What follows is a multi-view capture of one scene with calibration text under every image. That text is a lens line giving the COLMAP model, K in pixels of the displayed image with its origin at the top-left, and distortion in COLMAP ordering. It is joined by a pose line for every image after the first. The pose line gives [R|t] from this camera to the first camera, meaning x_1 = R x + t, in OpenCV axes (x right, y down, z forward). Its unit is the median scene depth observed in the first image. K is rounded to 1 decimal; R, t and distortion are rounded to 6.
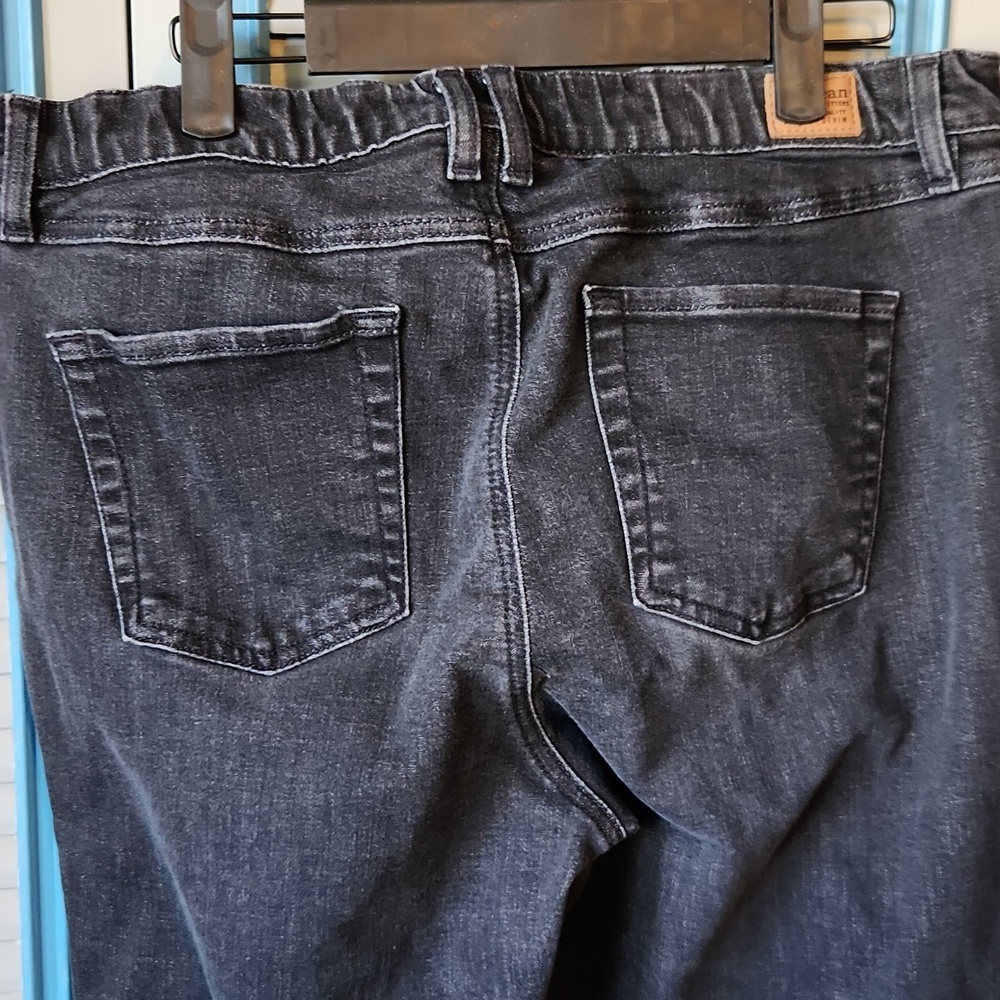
lens RADIAL K [[1451.2, 0, 507.1], [0, 1451.2, 500.6], [0, 0, 1]] dist [0.053232, 0.000000]
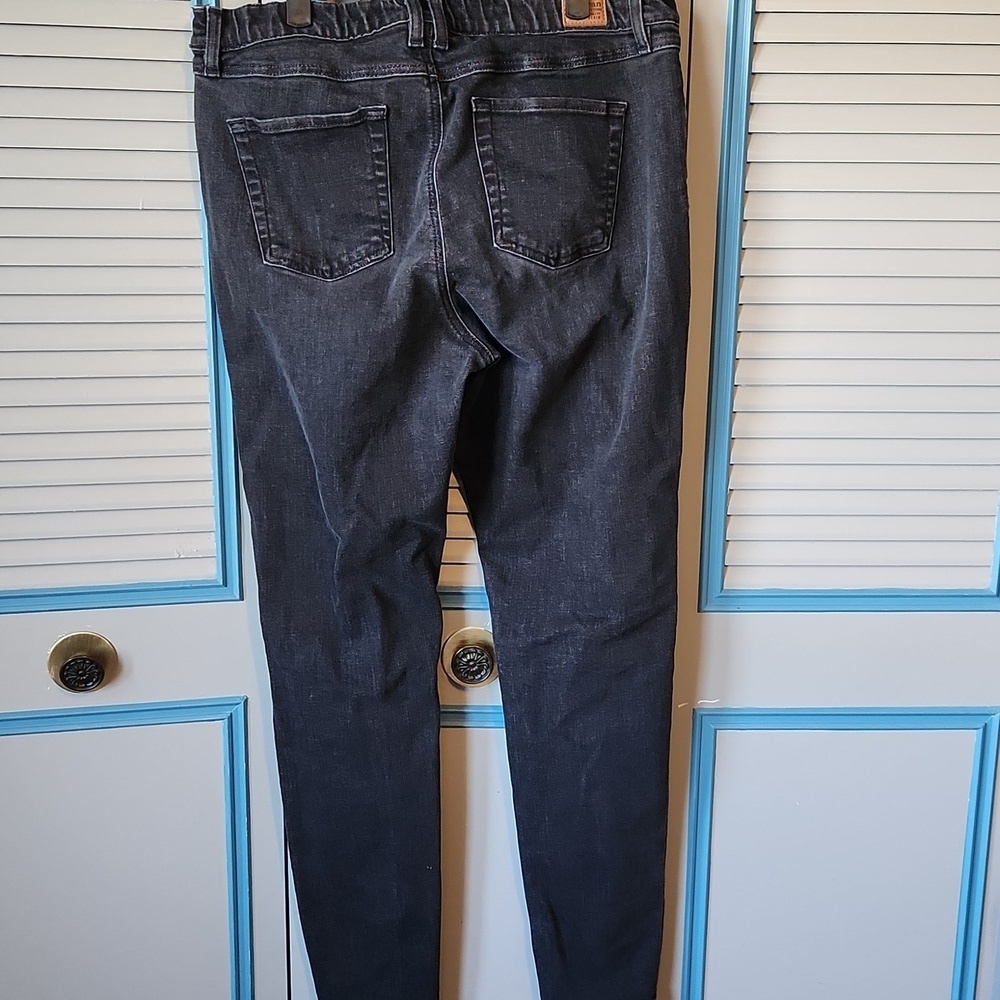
lens RADIAL K [[1451.2, 0, 514.9], [0, 1451.2, 538.2], [0, 0, 1]] dist [0.053232, 0.000000]
pose [[0.999655, 0.006657, -0.025419, 0.173736], [-0.004022, 0.994741, 0.102346, 0.279464], [0.025966, -0.102209, 0.994424, -1.212292]]
